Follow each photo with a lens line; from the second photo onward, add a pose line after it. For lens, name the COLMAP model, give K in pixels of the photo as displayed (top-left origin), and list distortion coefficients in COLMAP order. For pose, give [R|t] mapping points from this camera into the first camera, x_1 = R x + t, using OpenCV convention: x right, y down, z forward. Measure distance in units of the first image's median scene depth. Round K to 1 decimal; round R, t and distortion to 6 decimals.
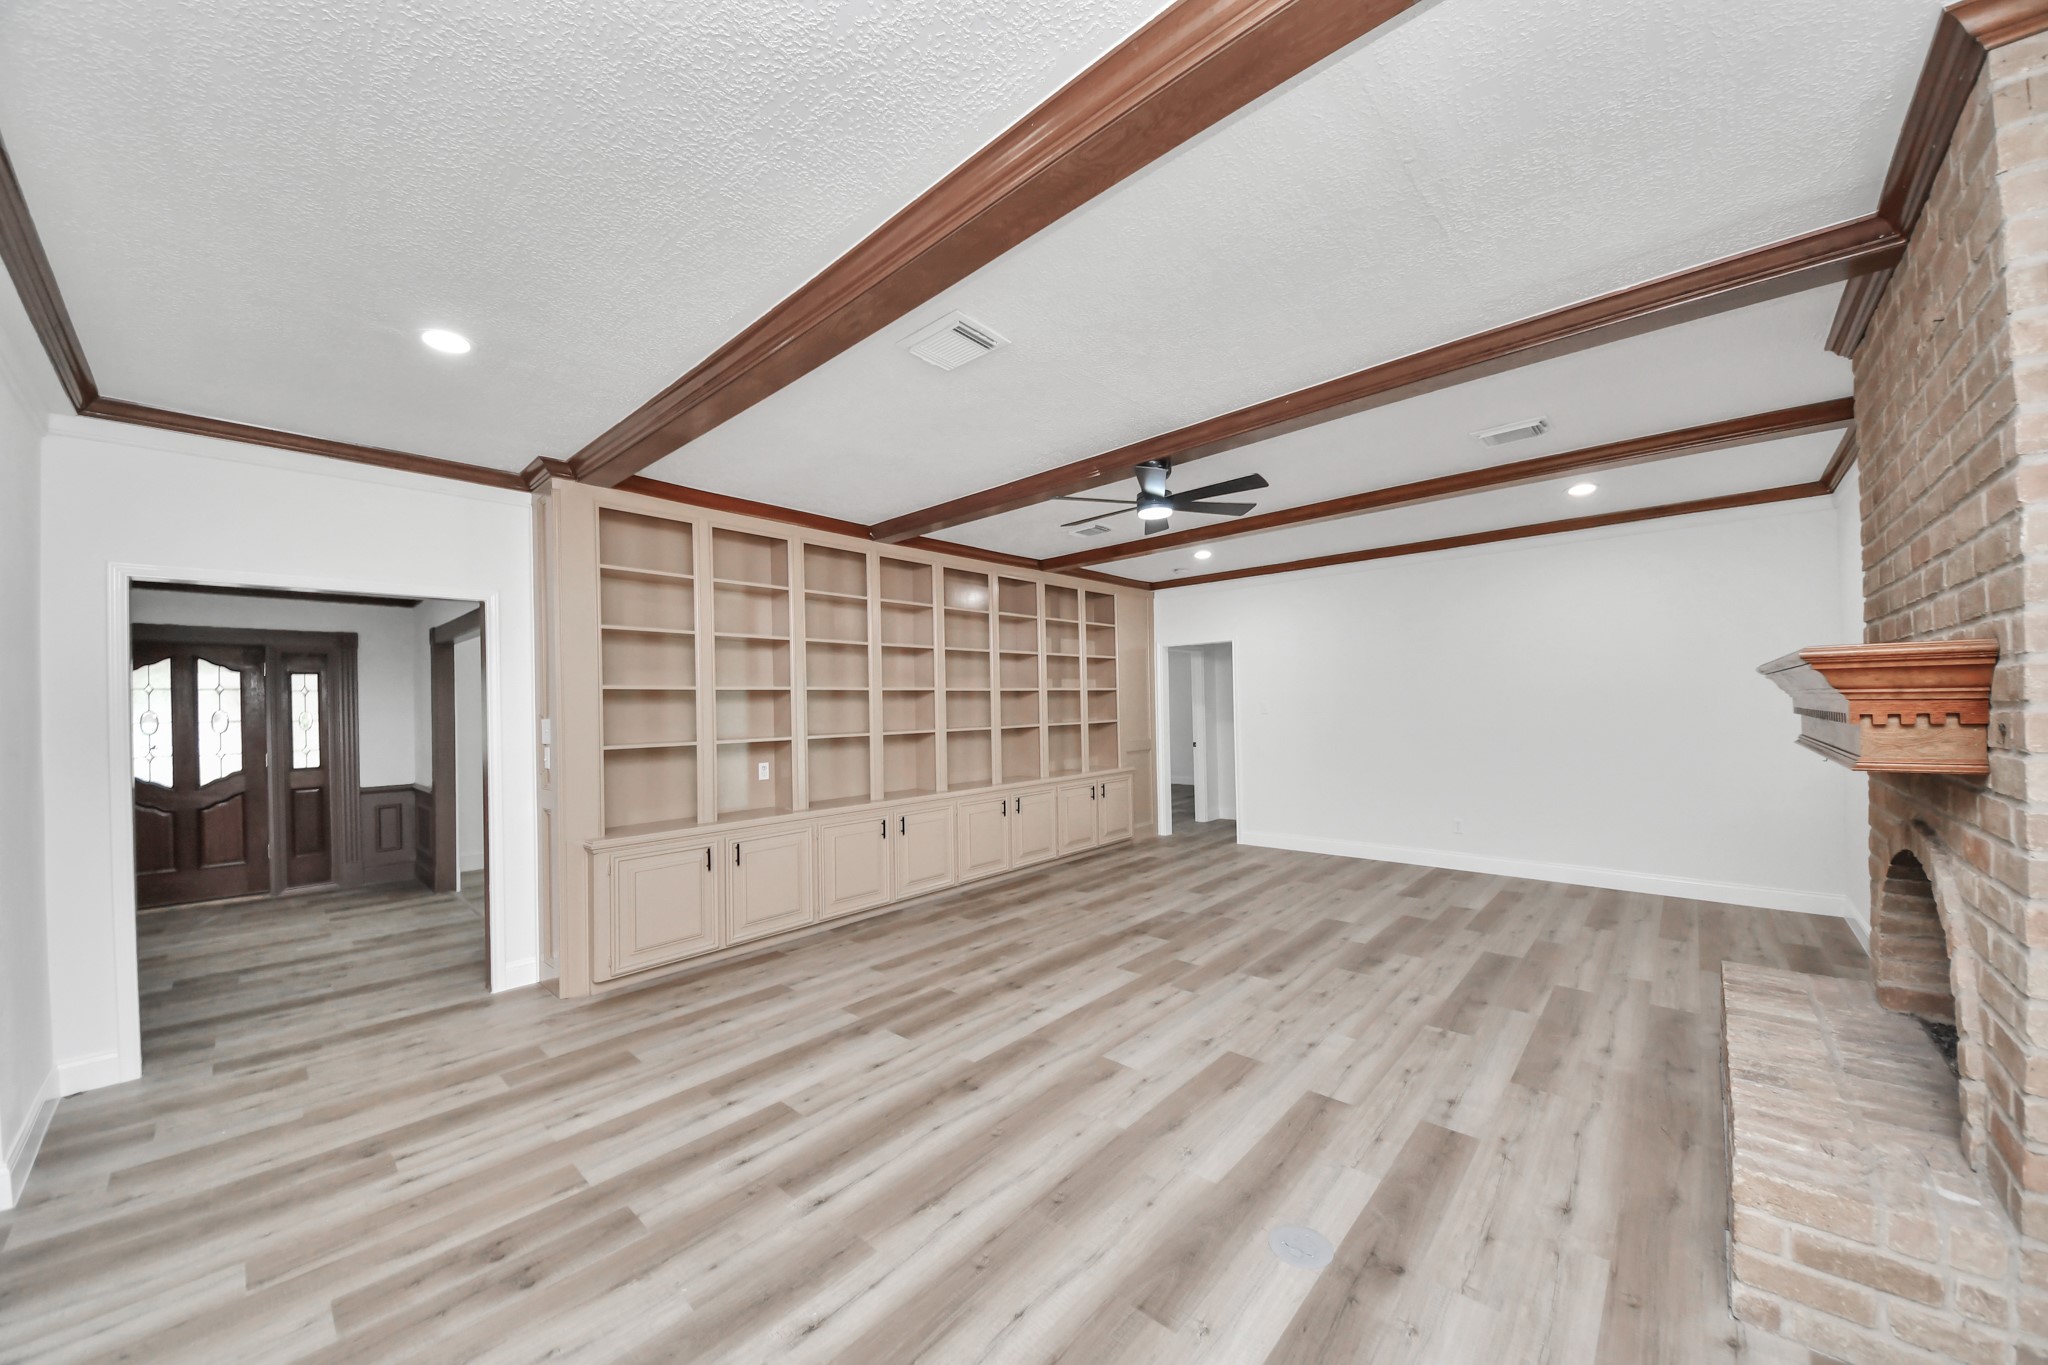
lens RADIAL K [[738.7, 0, 1021.3], [0, 738.7, 705.7], [0, 0, 1]] dist [0.043146, -0.024492]
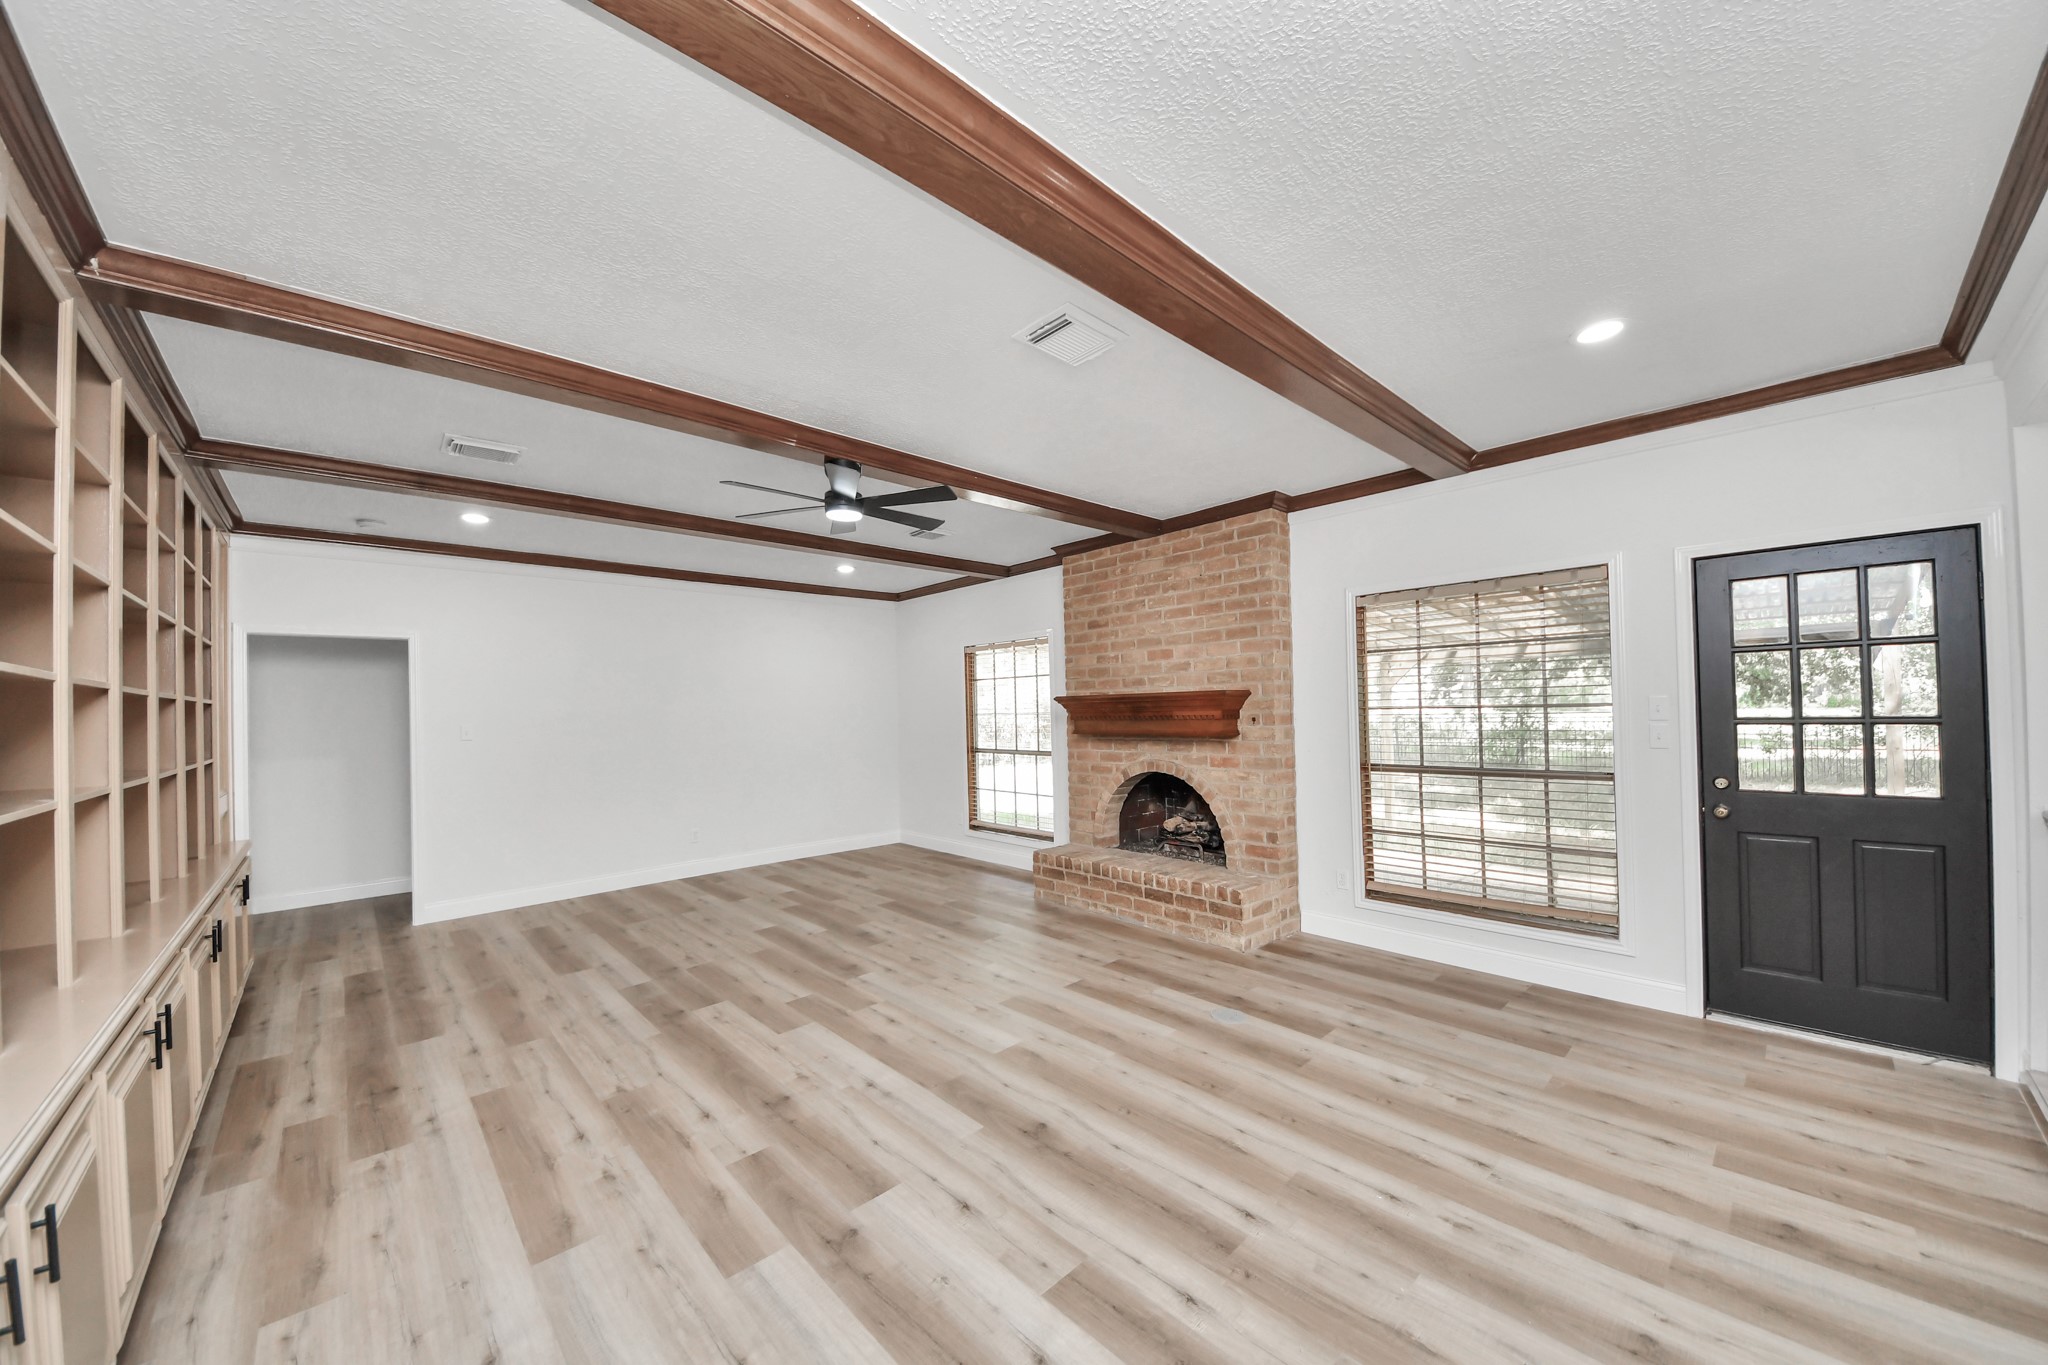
lens RADIAL K [[738.7, 0, 1021.3], [0, 738.7, 705.7], [0, 0, 1]] dist [0.043146, -0.024492]
pose [[0.060340, 0.021424, 0.997948, -0.697392], [0.021888, 0.999501, -0.022781, 0.010185], [-0.997938, 0.023218, 0.059841, 0.669805]]
